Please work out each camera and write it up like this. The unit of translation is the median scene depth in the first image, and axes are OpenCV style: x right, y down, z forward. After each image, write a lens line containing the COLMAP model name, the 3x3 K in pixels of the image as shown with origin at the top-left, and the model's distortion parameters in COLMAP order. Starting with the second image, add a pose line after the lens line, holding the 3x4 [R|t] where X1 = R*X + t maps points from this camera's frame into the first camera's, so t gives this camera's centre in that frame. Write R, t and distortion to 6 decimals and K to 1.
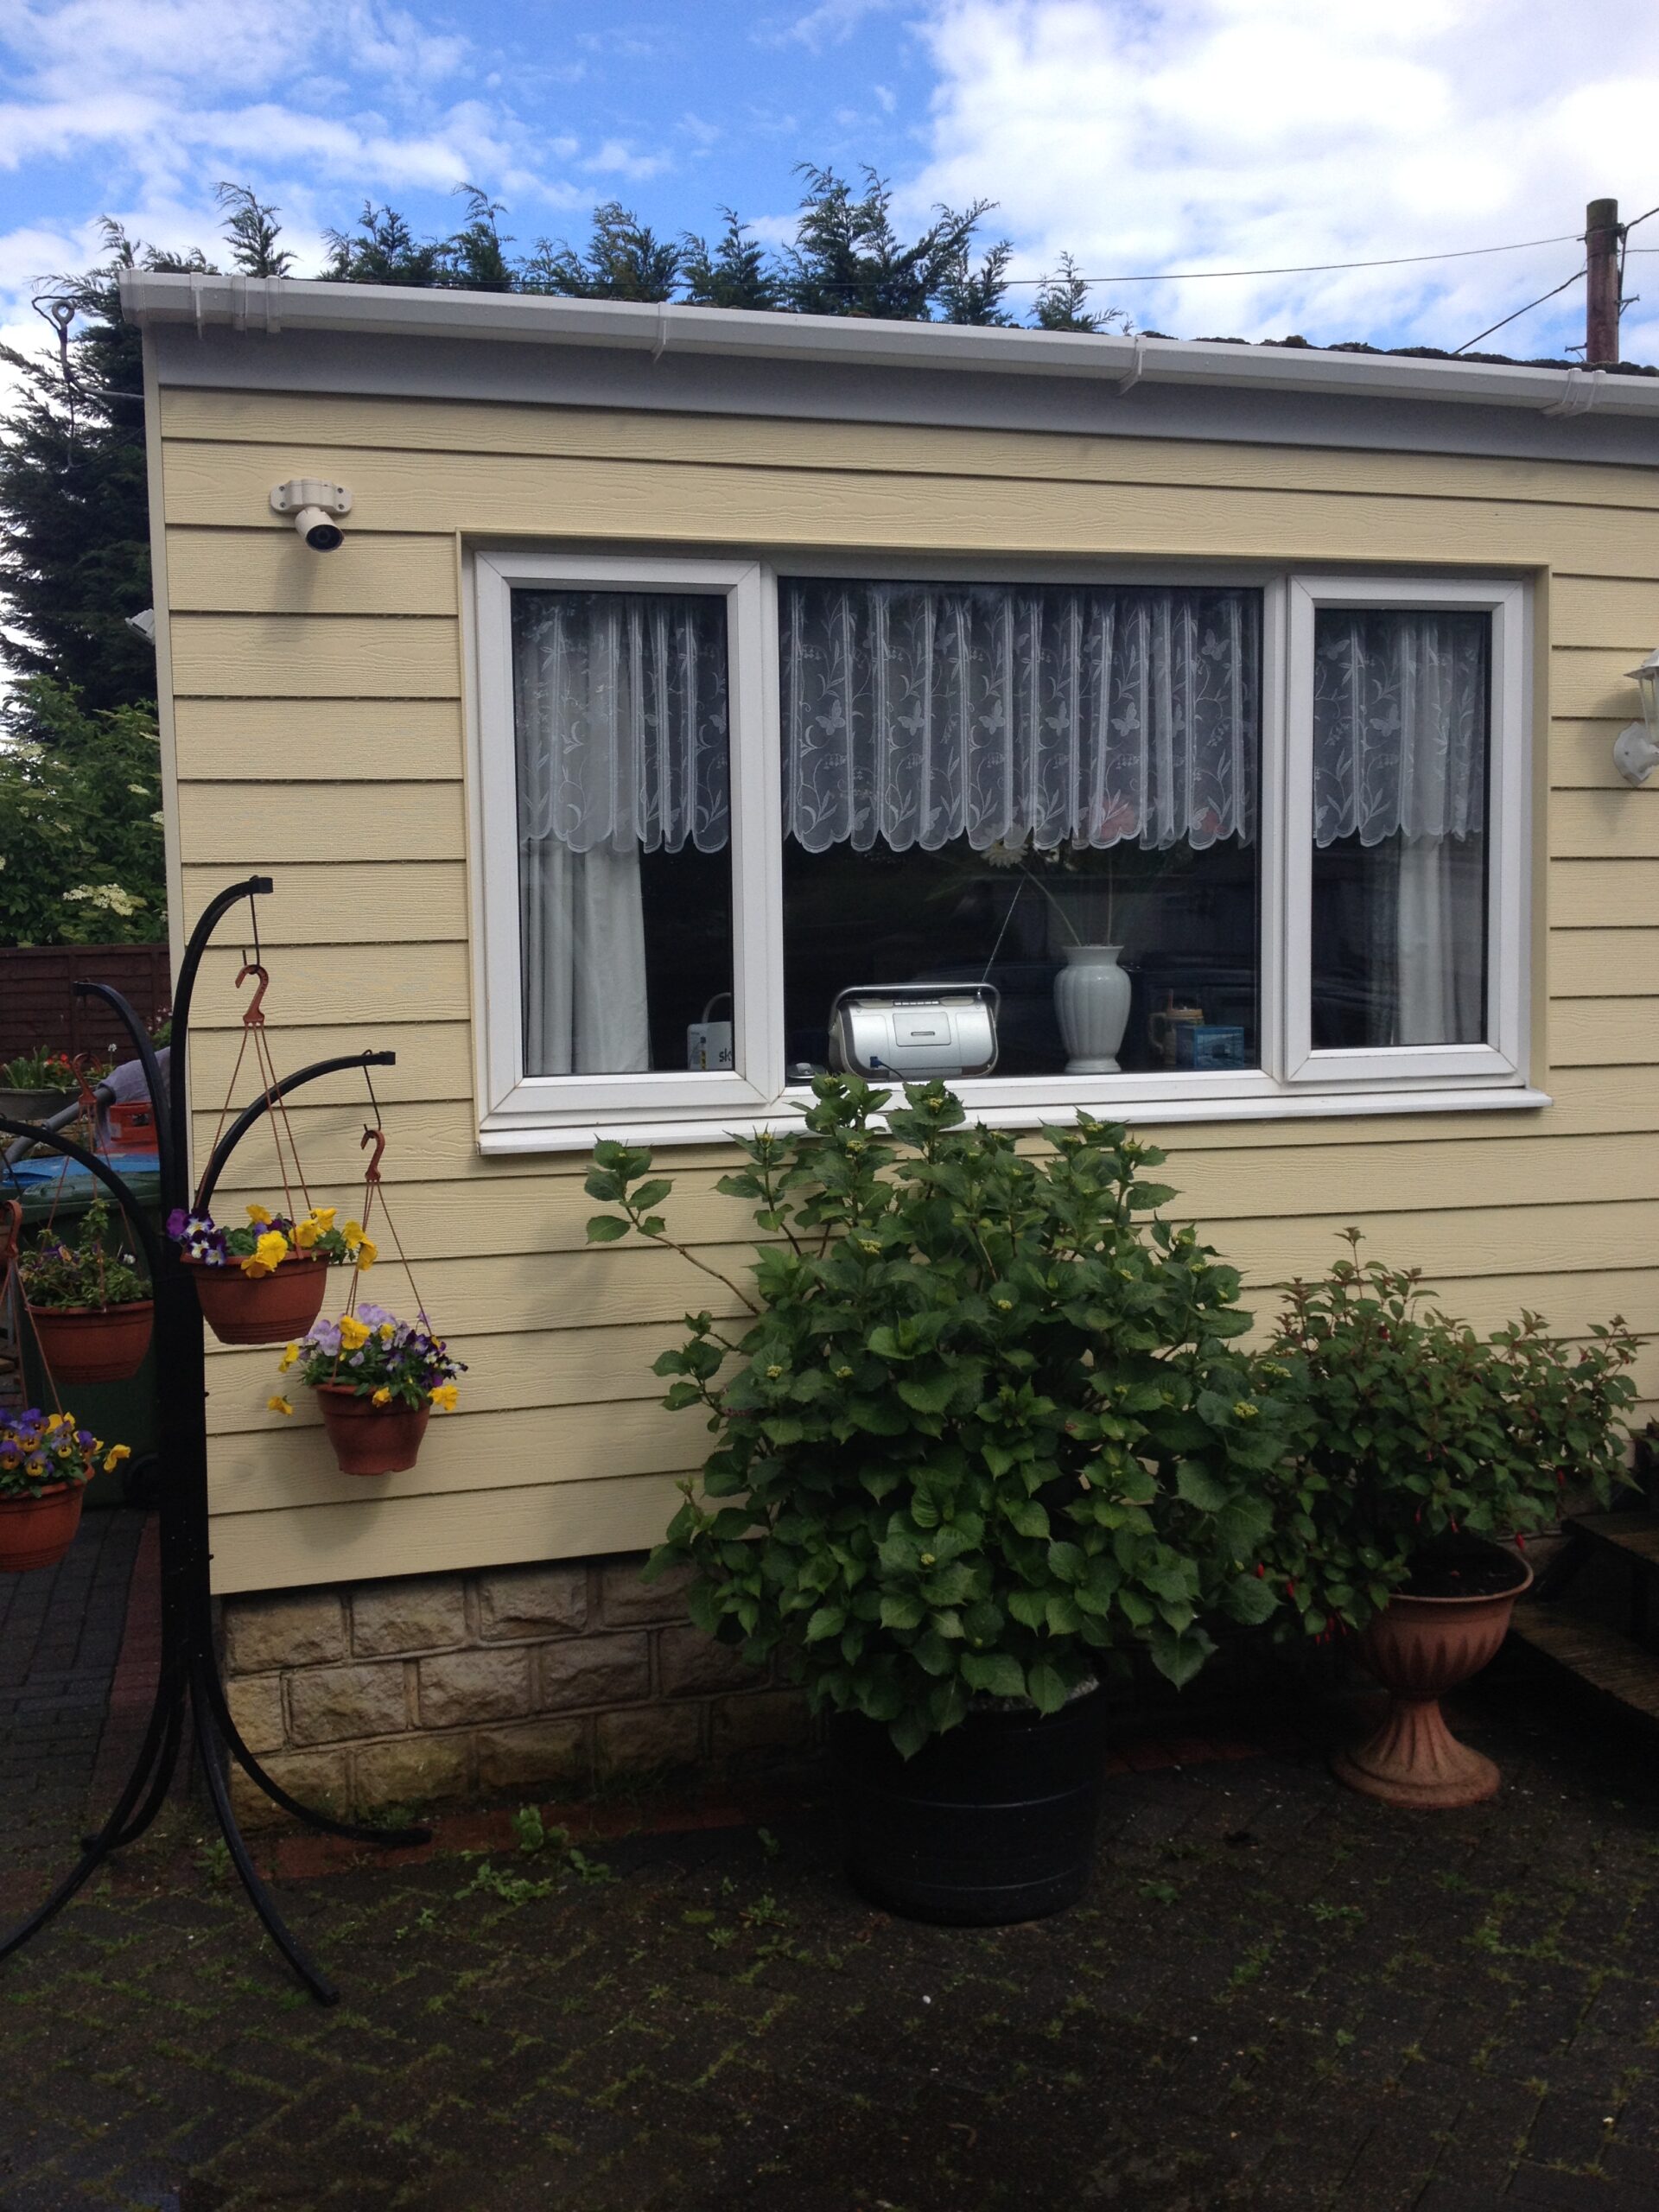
lens RADIAL K [[2133.5, 0, 753.1], [0, 2133.5, 1045.1], [0, 0, 1]] dist [0.349492, -1.060260]
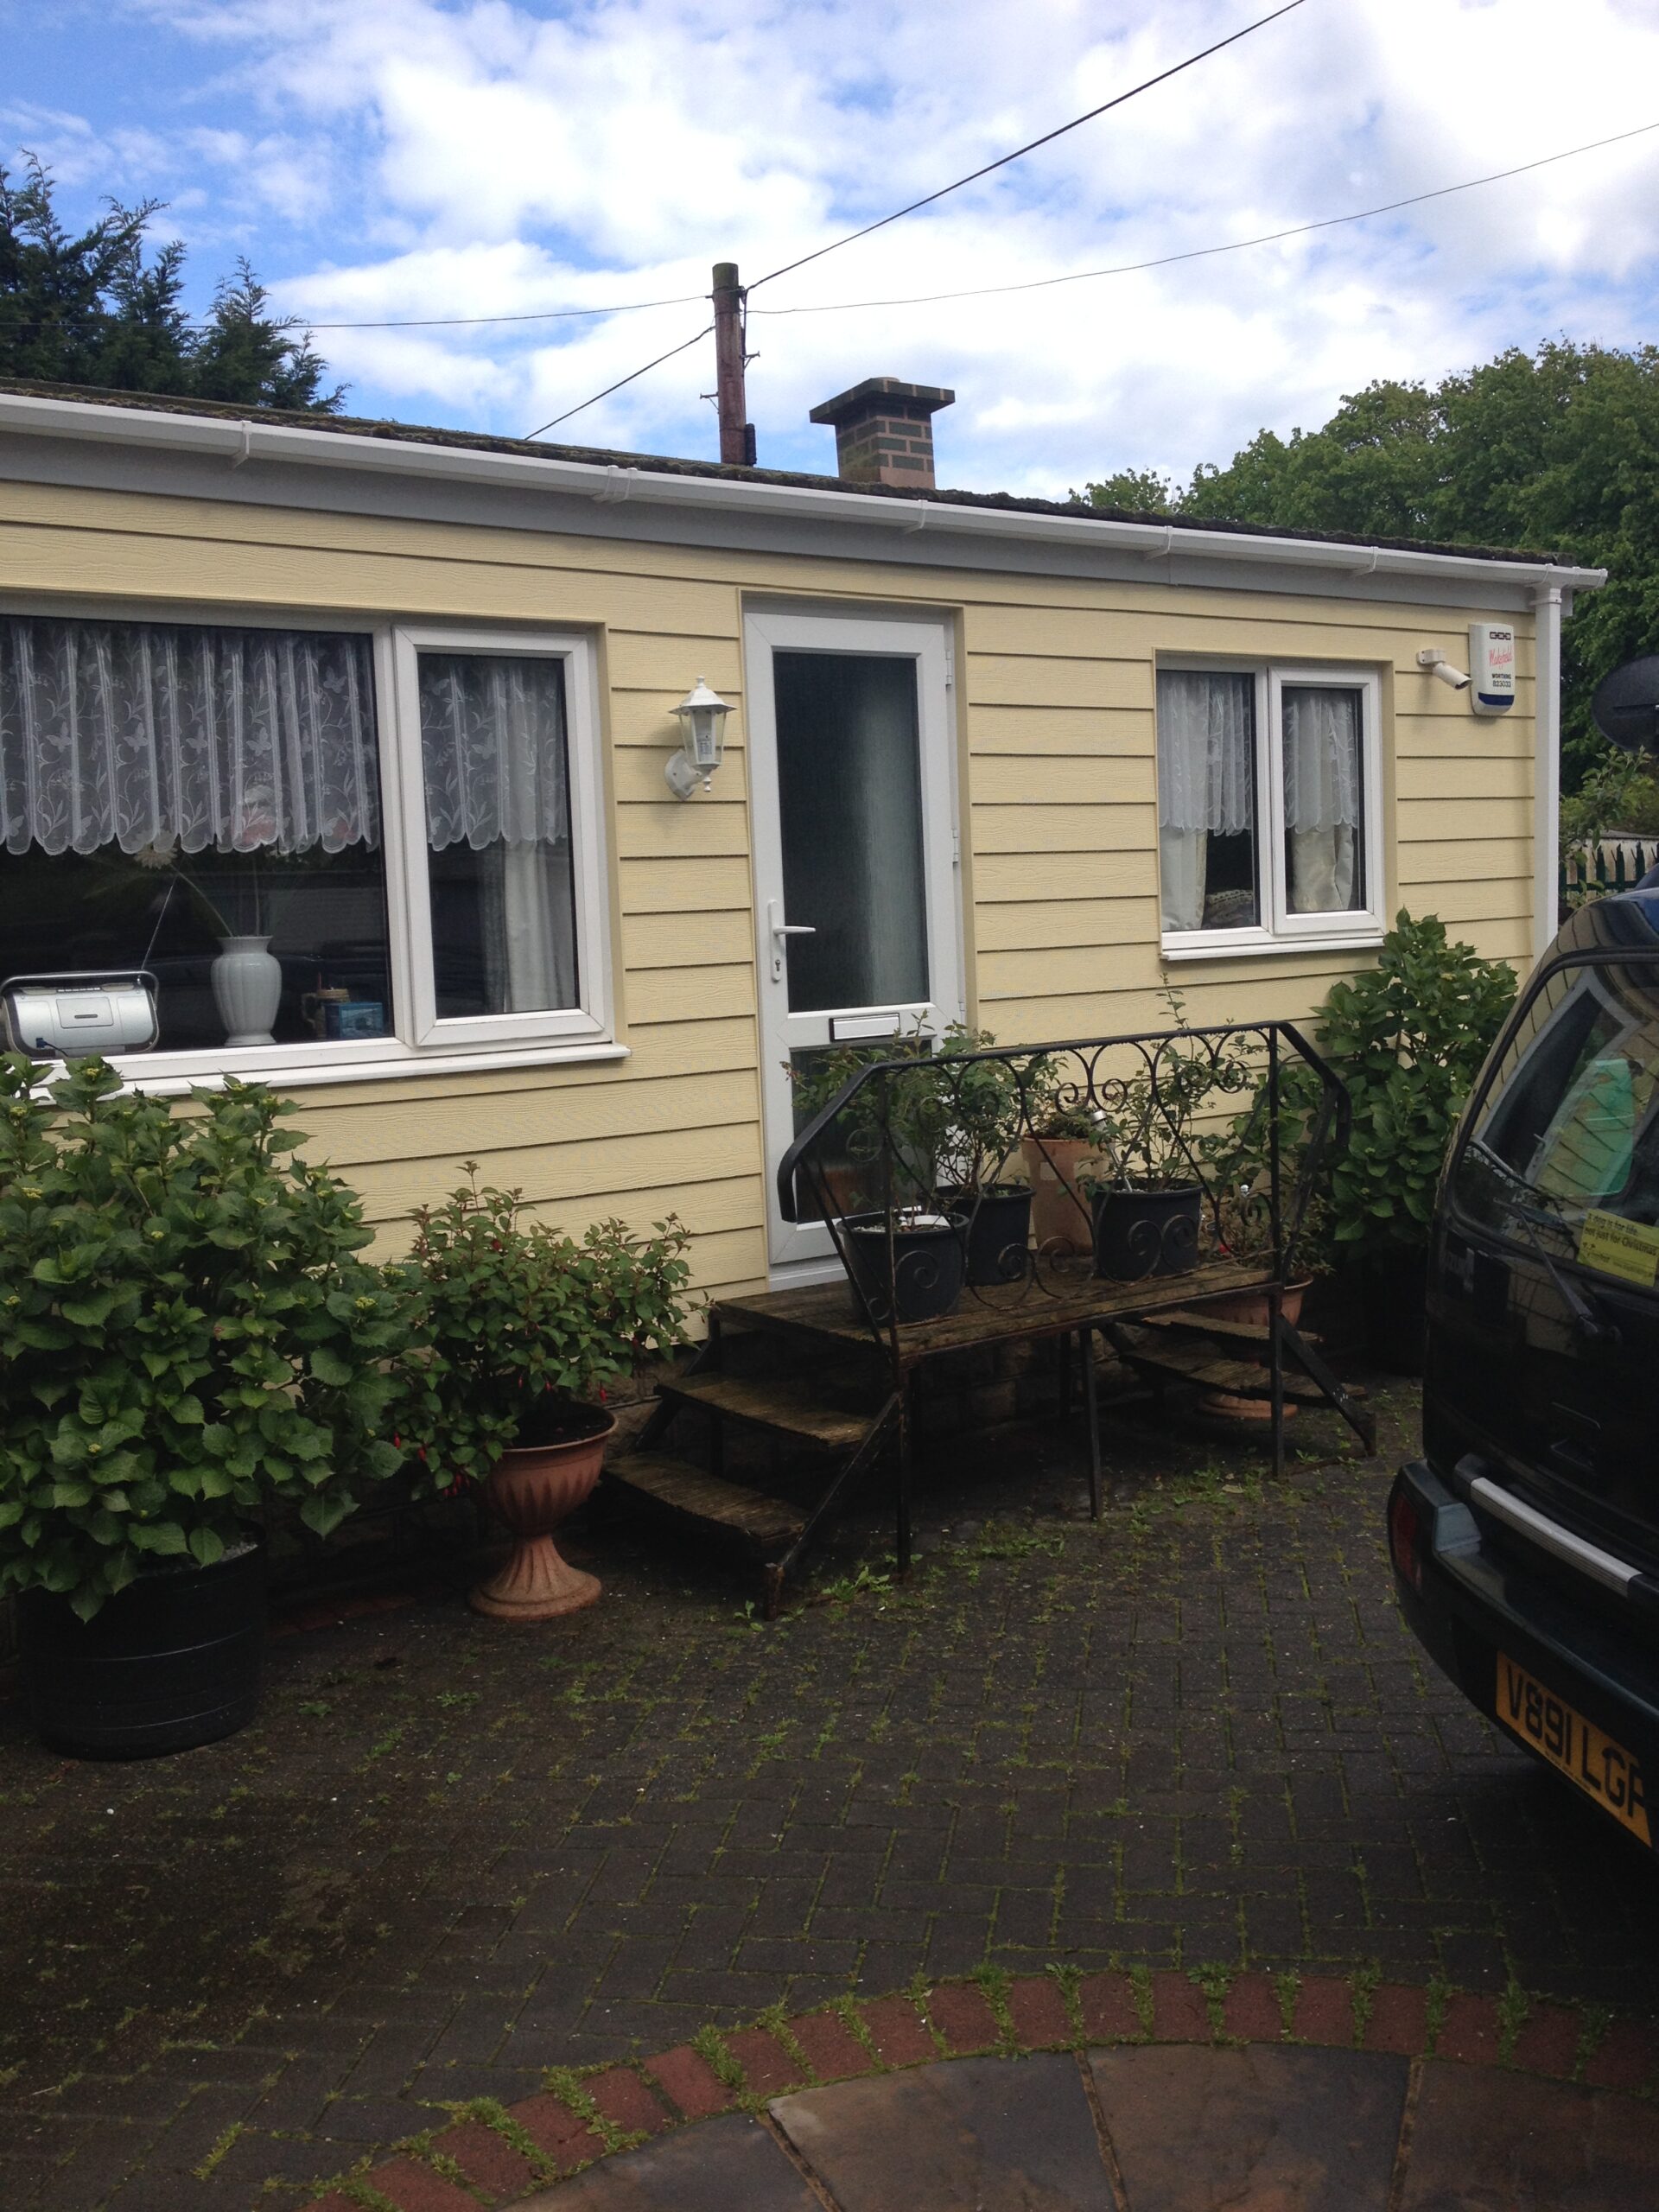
lens RADIAL K [[2094.2, 0, 832.7], [0, 2094.2, 1042.4], [0, 0, 1]] dist [0.132903, -0.277591]
pose [[0.921926, -0.047231, 0.384477, 0.011942], [0.046475, 0.998856, 0.011264, 0.013955], [-0.384569, 0.007485, 0.923066, -0.180472]]
